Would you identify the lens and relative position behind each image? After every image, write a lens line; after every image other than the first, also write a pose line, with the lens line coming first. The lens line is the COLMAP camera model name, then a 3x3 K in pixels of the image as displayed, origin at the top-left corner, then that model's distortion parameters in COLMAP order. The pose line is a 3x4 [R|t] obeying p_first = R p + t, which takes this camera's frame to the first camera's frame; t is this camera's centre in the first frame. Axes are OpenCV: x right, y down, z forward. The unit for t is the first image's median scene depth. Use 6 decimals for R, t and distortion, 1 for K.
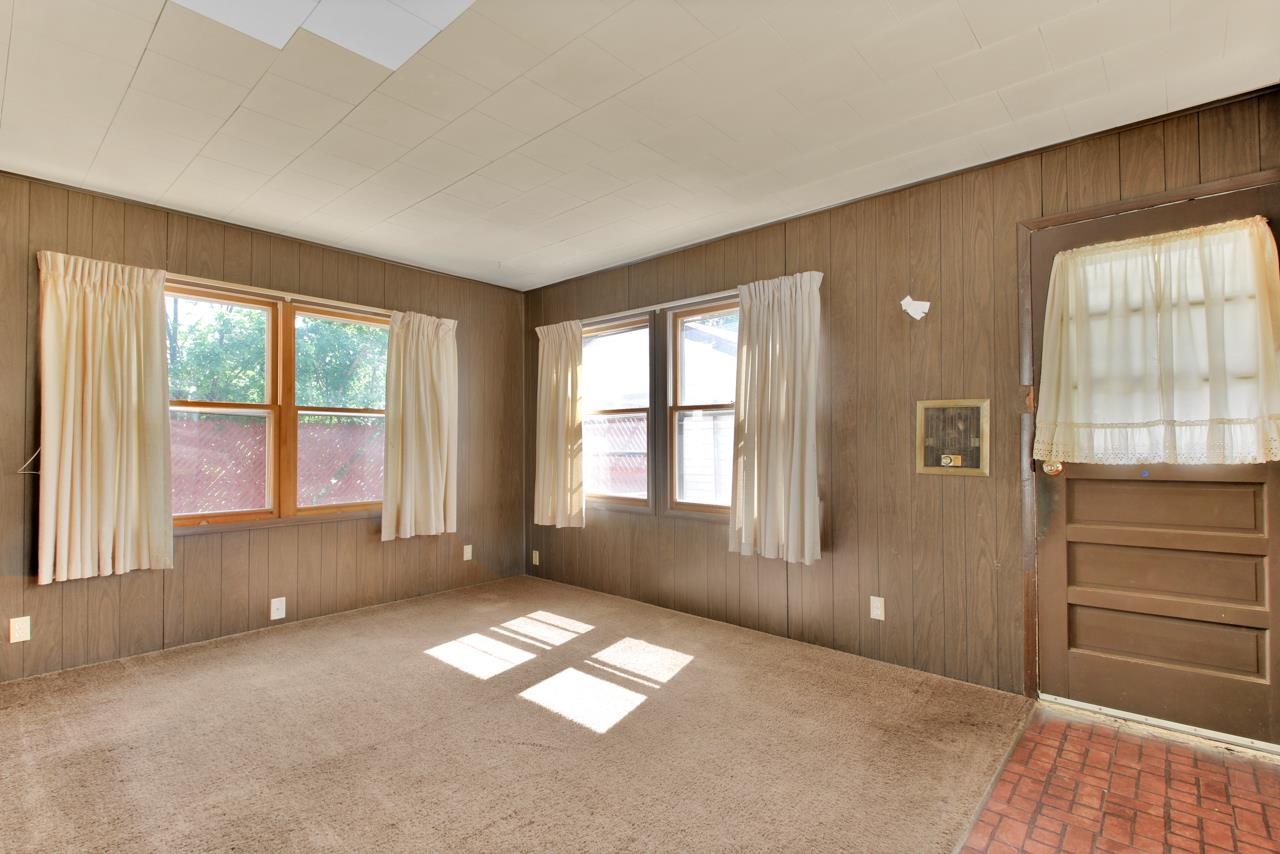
lens RADIAL K [[599.1, 0, 627.6], [0, 599.1, 430.2], [0, 0, 1]] dist [0.021804, -0.014788]
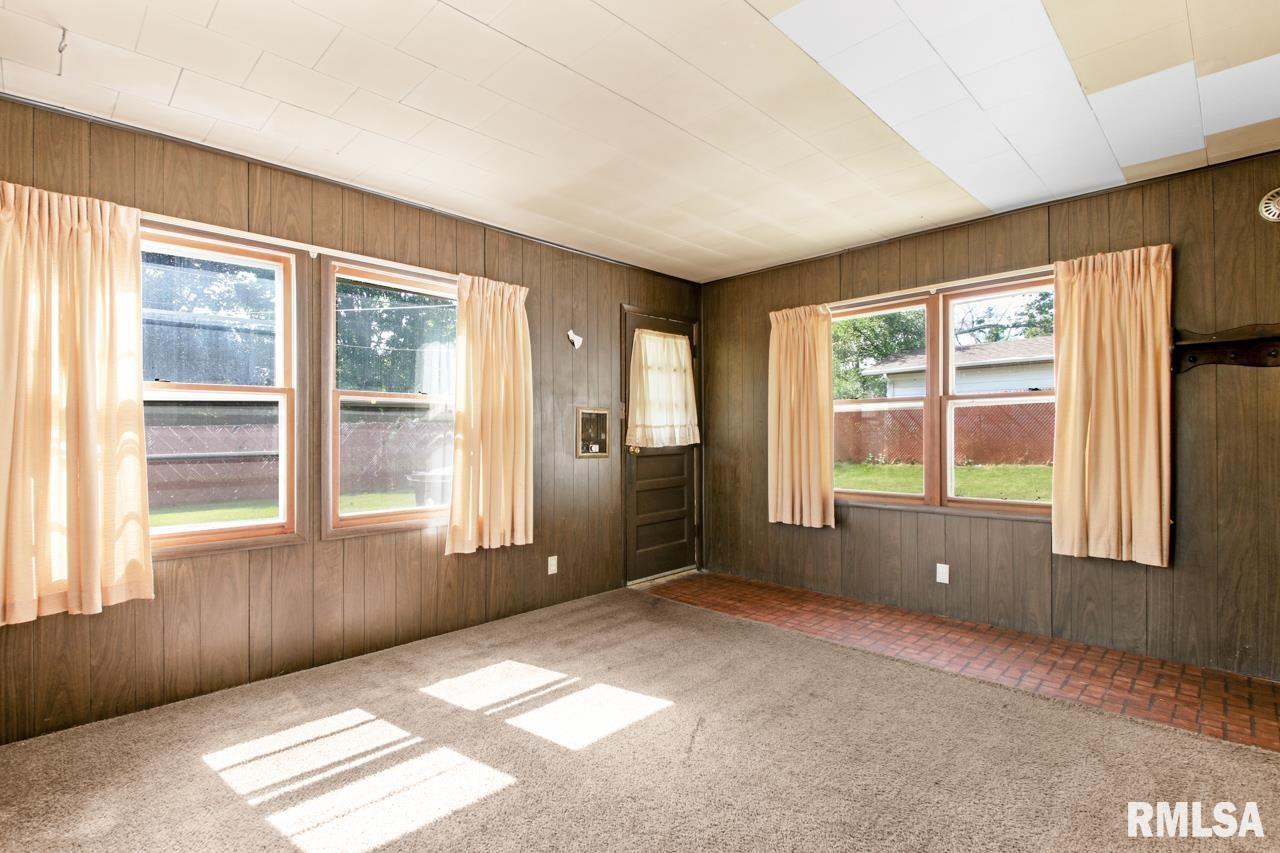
lens RADIAL K [[599.1, 0, 627.6], [0, 599.1, 429.7], [0, 0, 1]] dist [0.021804, -0.014788]
pose [[0.046906, 0.010019, 0.998849, -0.829833], [-0.012589, 0.999876, -0.009438, 0.015325], [-0.998820, -0.012132, 0.047026, 0.756342]]
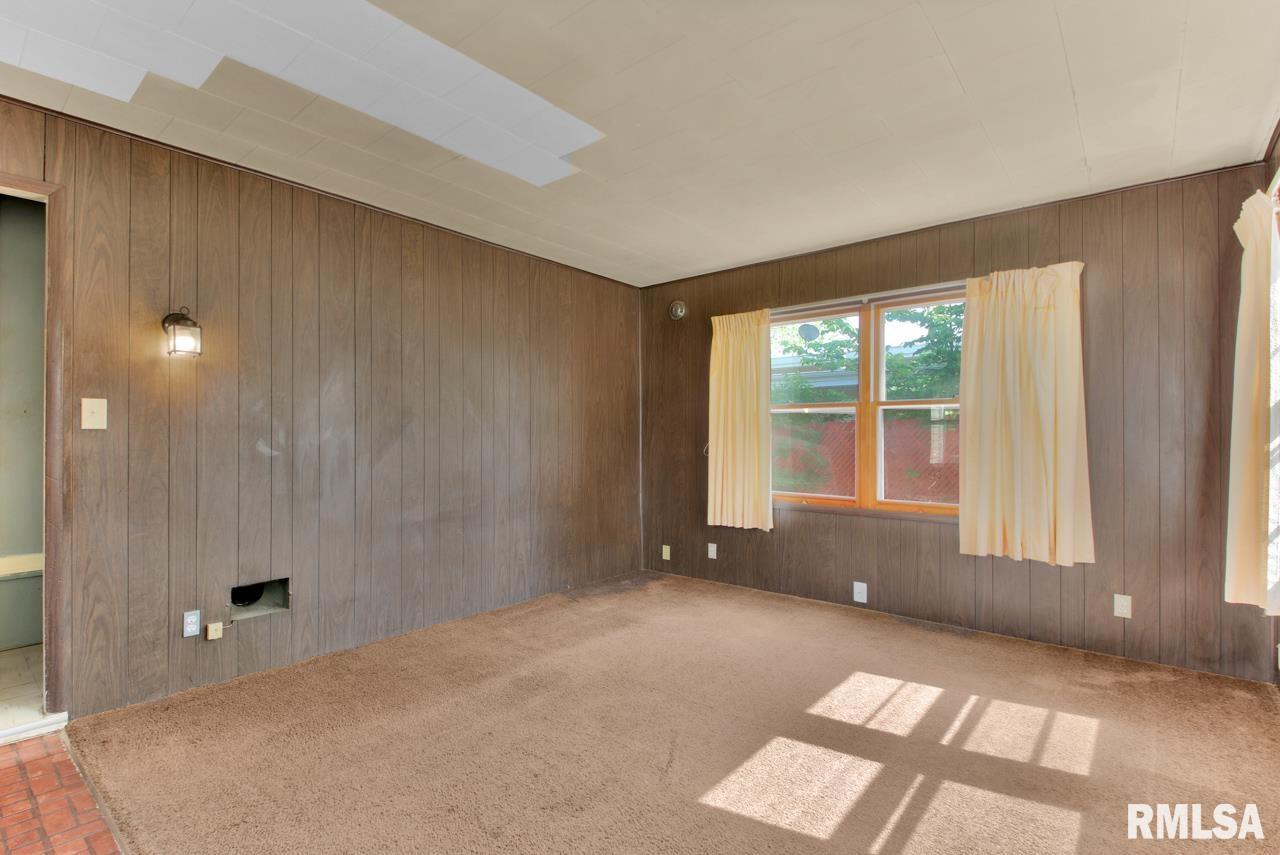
lens RADIAL K [[611.9, 0, 638.1], [0, 611.9, 428.5], [0, 0, 1]] dist [0.089148, -0.045684]
pose [[0.046880, -0.004213, -0.998892, 0.591263], [0.026487, 0.999645, -0.002973, -0.002505], [0.998549, -0.026318, 0.046975, 0.651230]]
